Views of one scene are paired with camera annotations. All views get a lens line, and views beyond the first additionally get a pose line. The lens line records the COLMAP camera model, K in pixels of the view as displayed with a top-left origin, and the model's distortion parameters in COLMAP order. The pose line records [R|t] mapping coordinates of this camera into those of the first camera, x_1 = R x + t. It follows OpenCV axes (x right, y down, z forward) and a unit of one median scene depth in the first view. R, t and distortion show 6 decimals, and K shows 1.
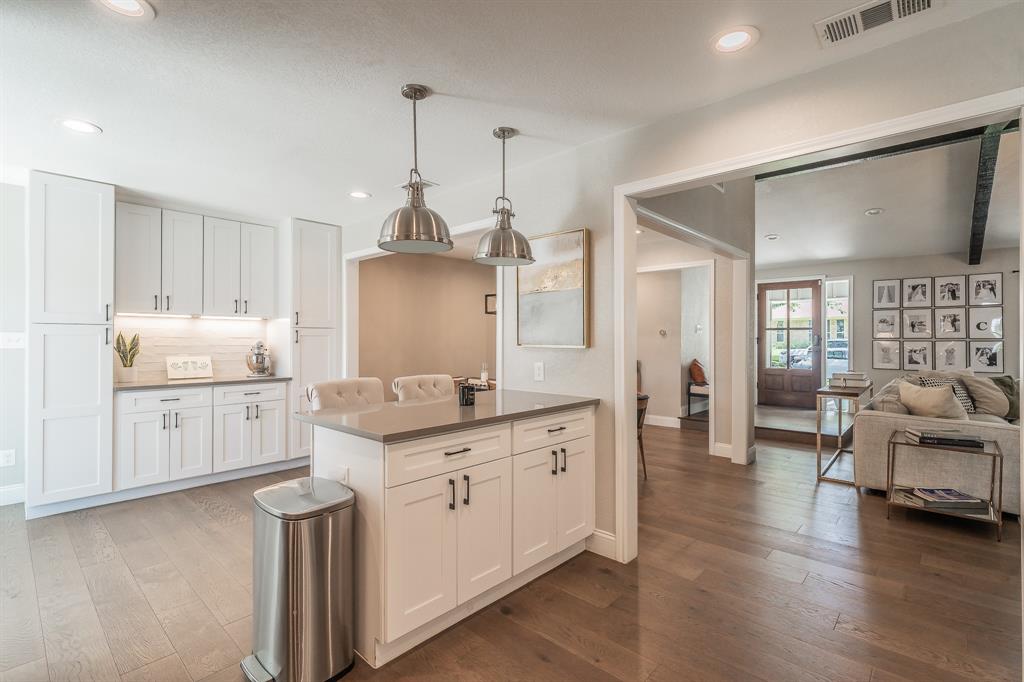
lens RADIAL K [[469.9, 0, 512.0], [0, 469.9, 336.7], [0, 0, 1]] dist [-0.000169, -0.000374]
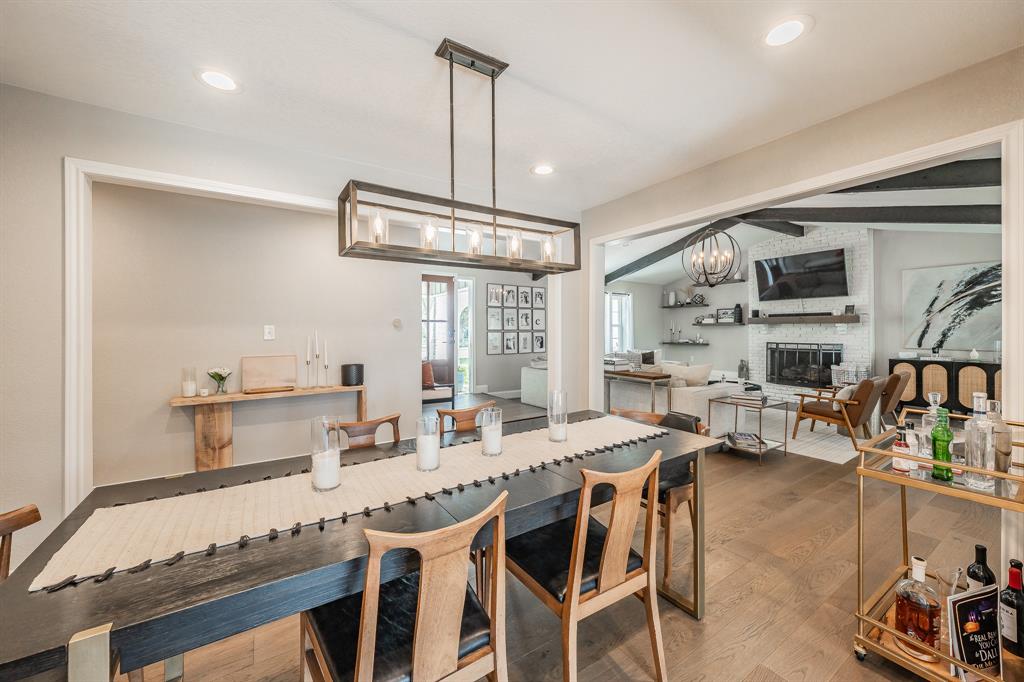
lens RADIAL K [[396.4, 0, 524.9], [0, 396.4, 330.6], [0, 0, 1]] dist [0.000085, 0.000363]
pose [[0.225373, -0.002552, 0.974269, -0.235488], [-0.000477, 0.999996, 0.002730, 0.001757], [-0.974272, -0.001080, 0.225371, 0.712816]]
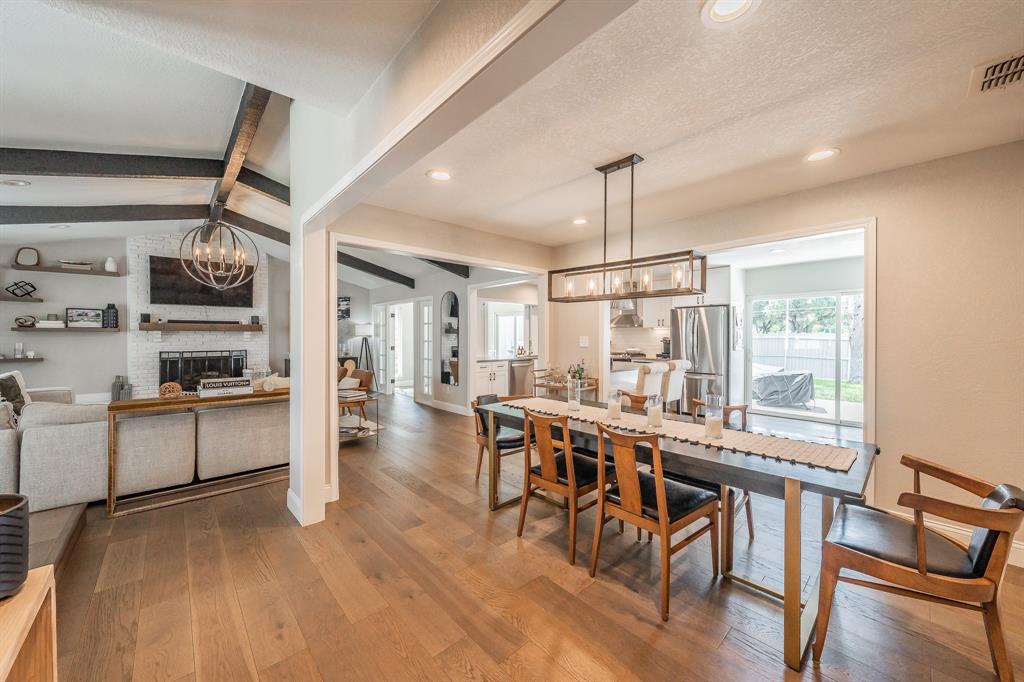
lens RADIAL K [[364.0, 0, 512.0], [0, 364.0, 341.0], [0, 0, 1]] dist [-0.007190, -0.000005]
pose [[-0.995934, -0.001203, 0.090080, 0.097030], [-0.000533, 0.999972, 0.007459, 0.004305], [-0.090086, 0.007380, -0.995907, 1.146278]]
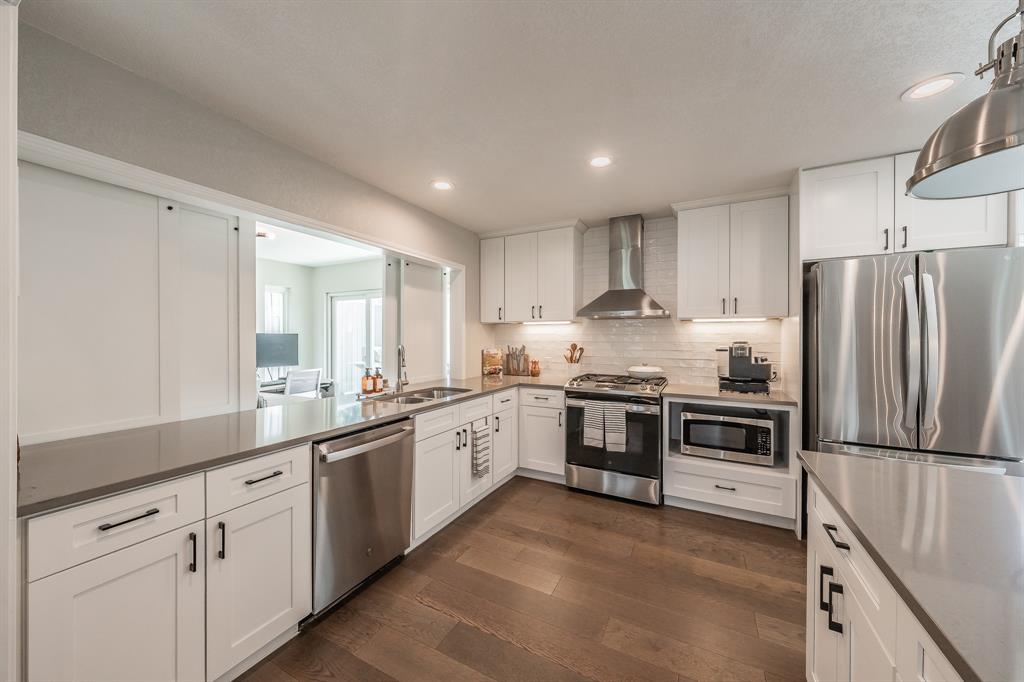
lens RADIAL K [[364.0, 0, 512.0], [0, 364.0, 341.0], [0, 0, 1]] dist [-0.007190, -0.000005]
pose [[-0.963706, 0.000090, -0.266966, 0.132318], [-0.002325, 0.999959, 0.008731, -0.005320], [0.266956, 0.009035, -0.963666, 0.415985]]
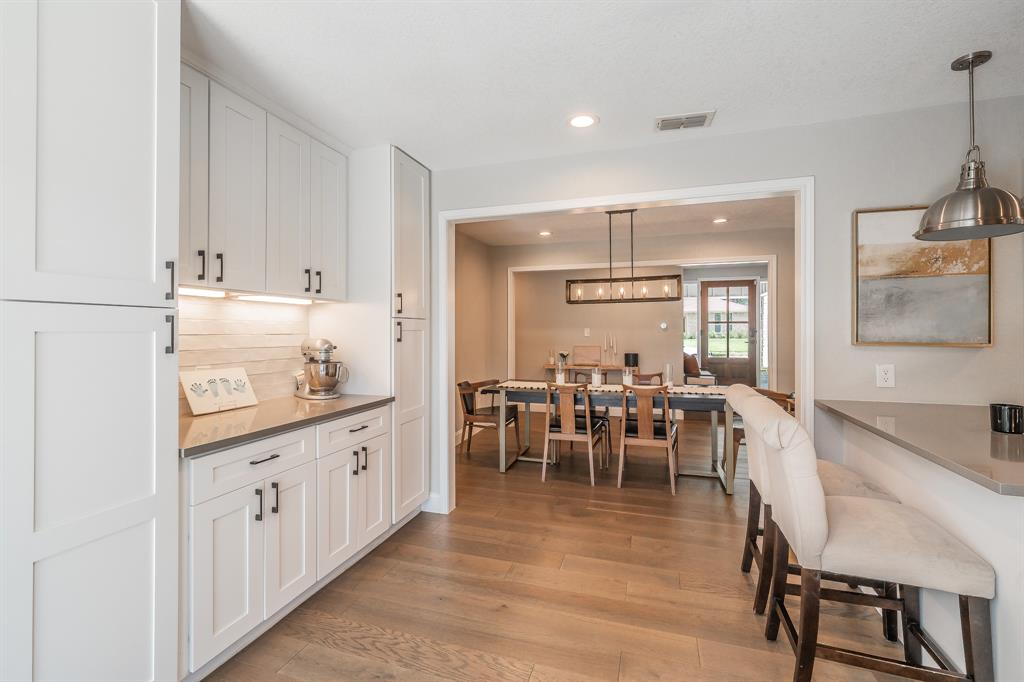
lens RADIAL K [[463.6, 0, 508.9], [0, 463.6, 328.0], [0, 0, 1]] dist [0.019770, -0.000099]
pose [[0.902519, -0.000984, 0.430649, -0.428301], [0.001975, 0.999996, -0.001855, -0.002850], [-0.430646, 0.002525, 0.902517, 0.261485]]
